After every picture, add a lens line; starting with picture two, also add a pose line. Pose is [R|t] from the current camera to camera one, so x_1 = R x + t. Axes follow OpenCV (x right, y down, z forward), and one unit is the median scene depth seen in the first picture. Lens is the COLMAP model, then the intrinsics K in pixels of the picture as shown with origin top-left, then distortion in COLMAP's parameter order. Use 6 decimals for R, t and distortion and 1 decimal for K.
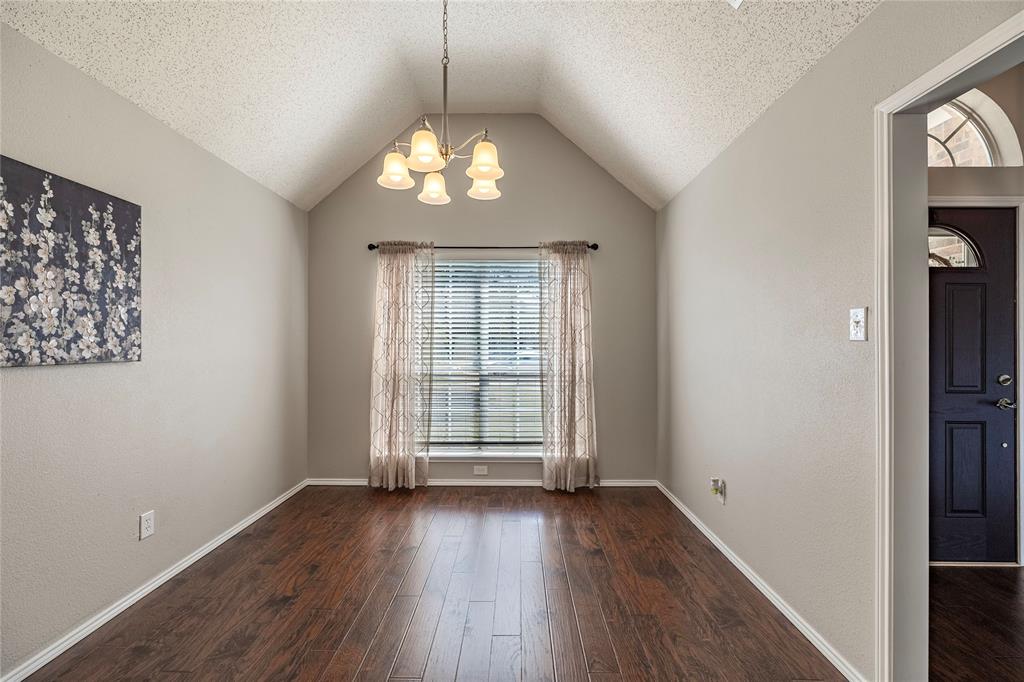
lens RADIAL K [[434.6, 0, 511.3], [0, 434.6, 341.3], [0, 0, 1]] dist [0.002875, -0.000798]
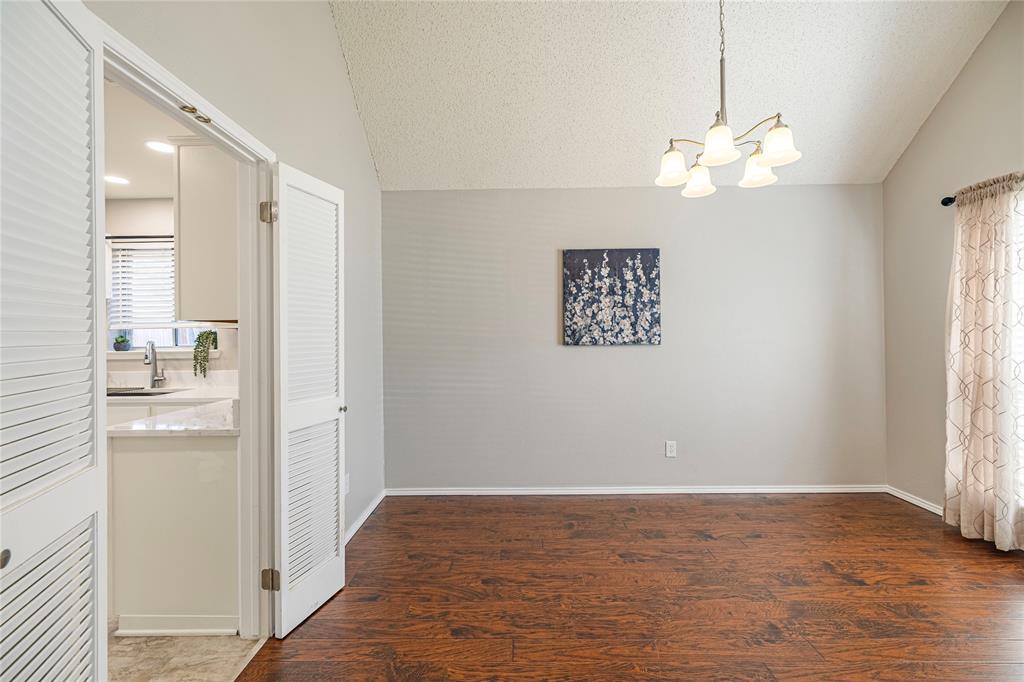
lens RADIAL K [[434.6, 0, 508.6], [0, 434.6, 334.4], [0, 0, 1]] dist [0.002875, -0.000798]
pose [[-0.001926, 0.000901, -0.999998, 0.874255], [0.014703, 0.999892, 0.000873, -0.002572], [0.999890, -0.014701, -0.001939, 0.508429]]
